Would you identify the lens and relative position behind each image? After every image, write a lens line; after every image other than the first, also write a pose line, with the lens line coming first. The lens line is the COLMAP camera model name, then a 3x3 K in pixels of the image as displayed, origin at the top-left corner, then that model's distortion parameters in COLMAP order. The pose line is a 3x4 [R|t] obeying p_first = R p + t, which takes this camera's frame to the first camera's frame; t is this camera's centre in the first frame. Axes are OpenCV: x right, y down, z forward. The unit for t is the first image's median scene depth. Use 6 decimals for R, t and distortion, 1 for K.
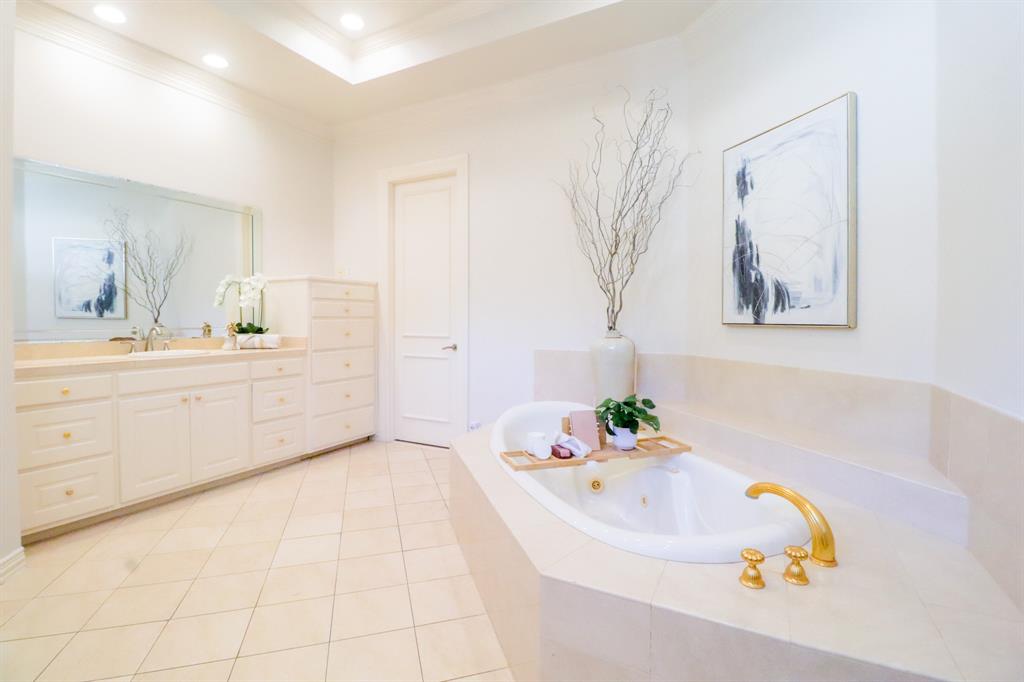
lens RADIAL K [[475.0, 0, 510.8], [0, 475.0, 325.9], [0, 0, 1]] dist [0.003845, -0.015868]
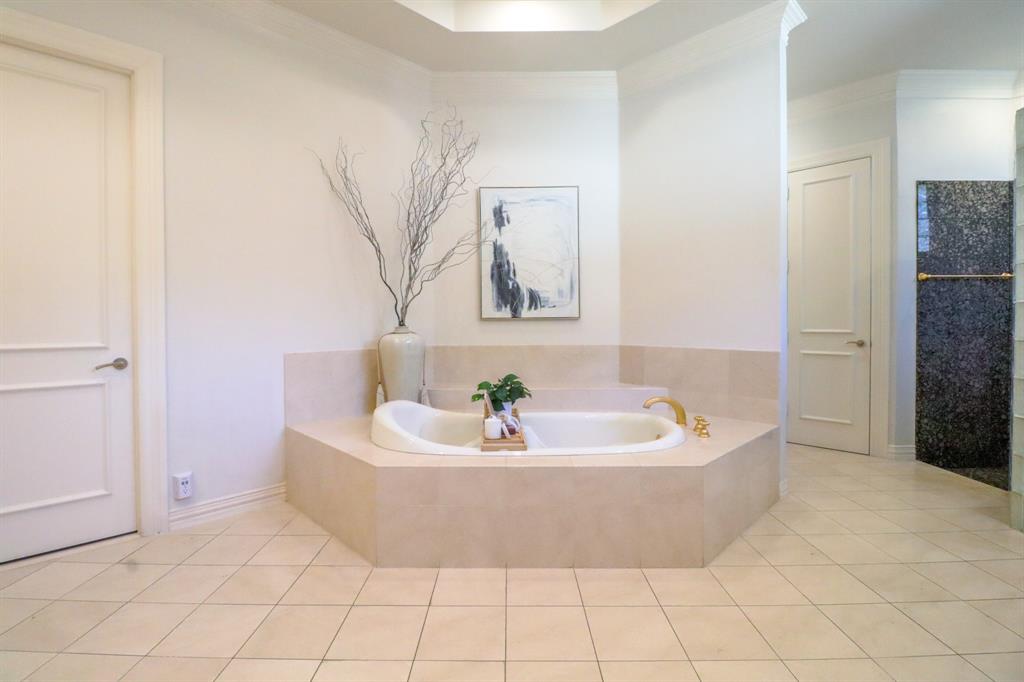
lens RADIAL K [[475.0, 0, 510.8], [0, 475.0, 325.9], [0, 0, 1]] dist [0.003845, -0.015868]
pose [[0.298196, -0.013139, 0.954414, -0.815980], [0.025106, 0.999667, 0.005918, 0.010462], [-0.954174, 0.022196, 0.298427, 0.551513]]
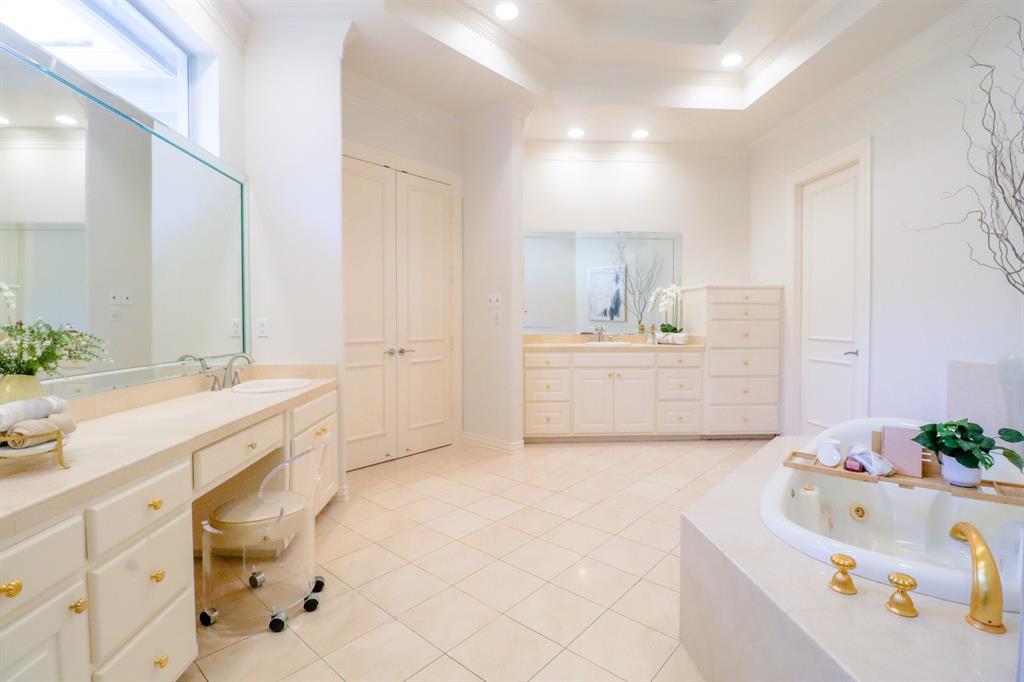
lens RADIAL K [[475.0, 0, 510.8], [0, 475.0, 325.9], [0, 0, 1]] dist [0.003845, -0.015868]
pose [[0.518209, 0.009459, -0.855201, 0.467364], [-0.016049, 0.999870, 0.001334, 0.004927], [0.855103, 0.013034, 0.518294, -0.044622]]
